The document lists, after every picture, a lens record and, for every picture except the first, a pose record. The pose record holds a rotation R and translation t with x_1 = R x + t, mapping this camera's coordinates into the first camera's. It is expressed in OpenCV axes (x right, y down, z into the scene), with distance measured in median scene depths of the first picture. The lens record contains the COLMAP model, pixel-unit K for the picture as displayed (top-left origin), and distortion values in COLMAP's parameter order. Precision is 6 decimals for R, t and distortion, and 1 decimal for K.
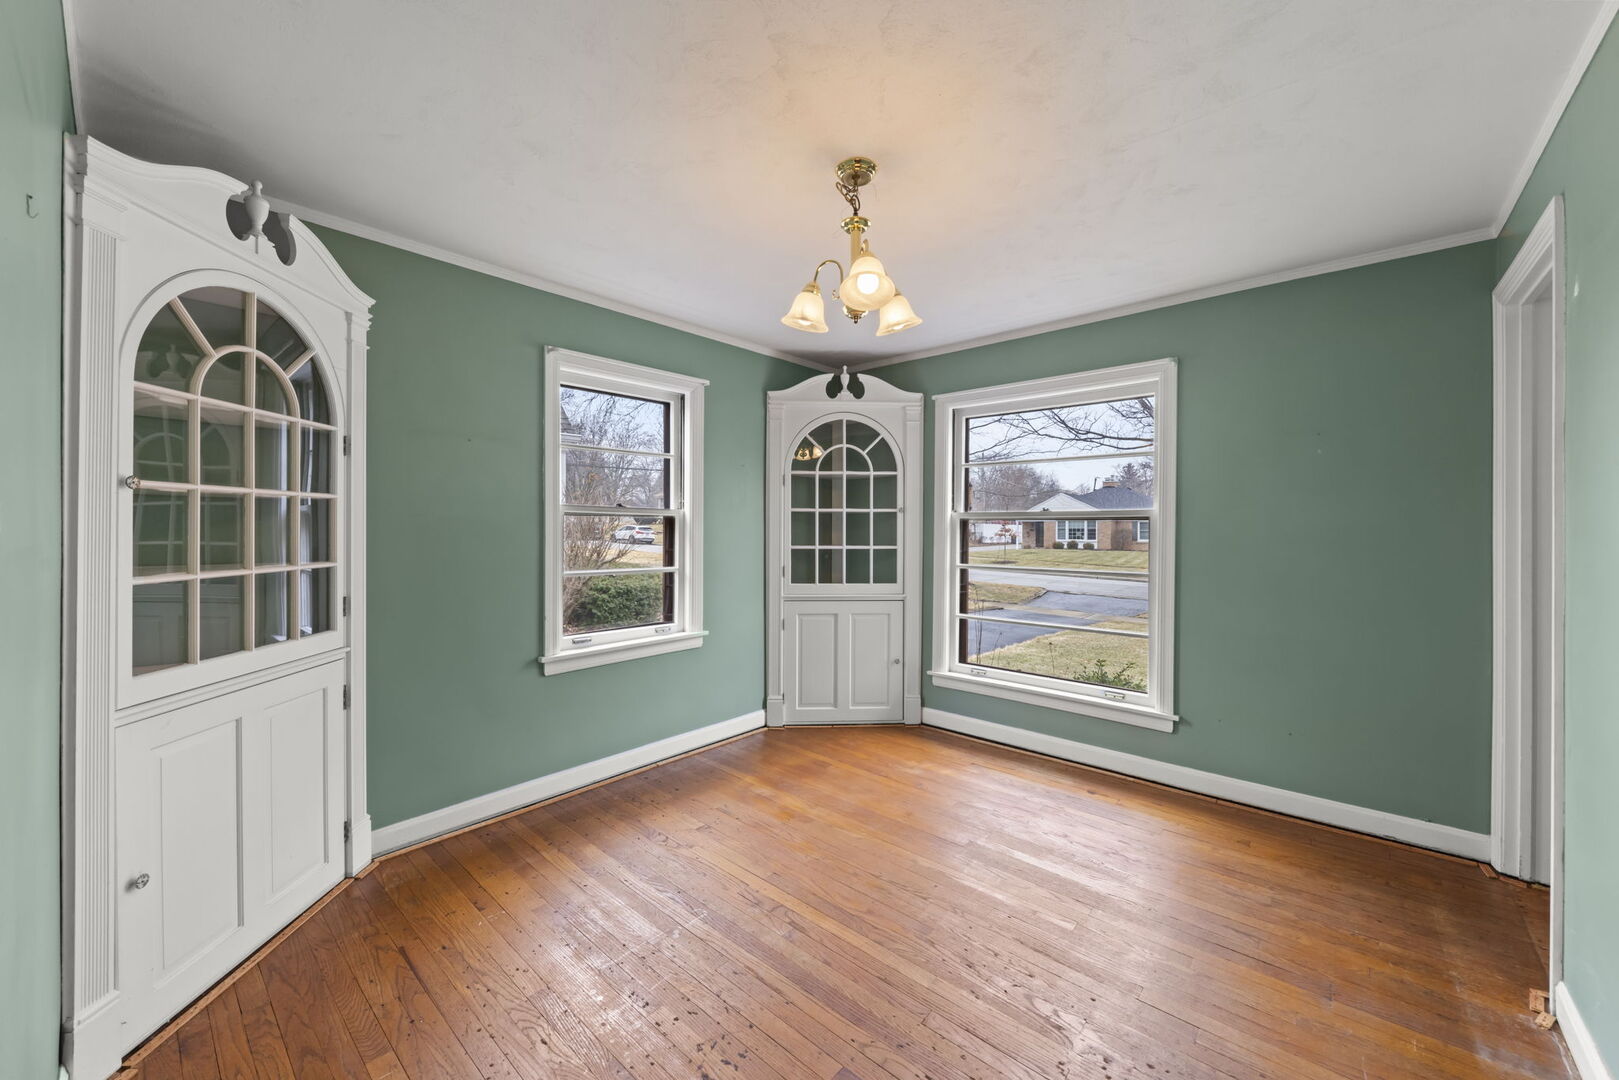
lens RADIAL K [[607.9, 0, 811.0], [0, 607.9, 534.4], [0, 0, 1]] dist [0.015627, -0.006932]
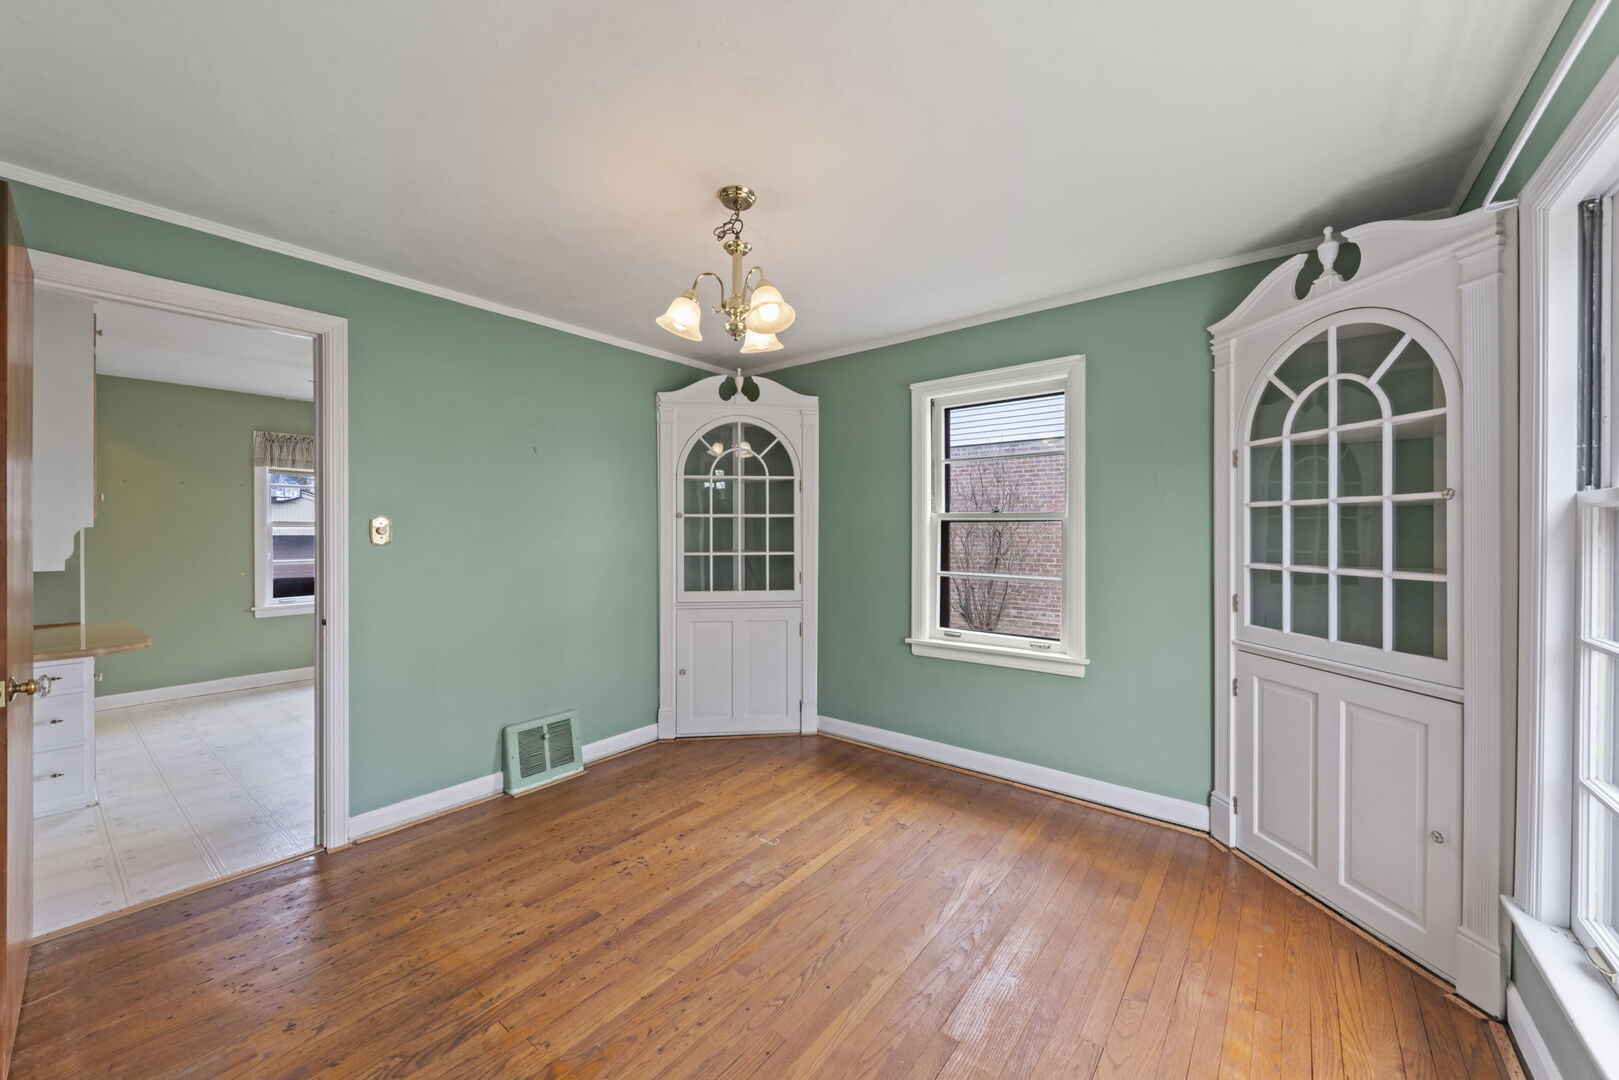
lens RADIAL K [[607.9, 0, 811.0], [0, 607.9, 534.4], [0, 0, 1]] dist [0.015627, -0.006932]
pose [[0.065970, 0.002967, -0.997817, 0.956488], [-0.012344, 0.999921, 0.002157, -0.010574], [0.997745, 0.012175, 0.066001, 0.886312]]
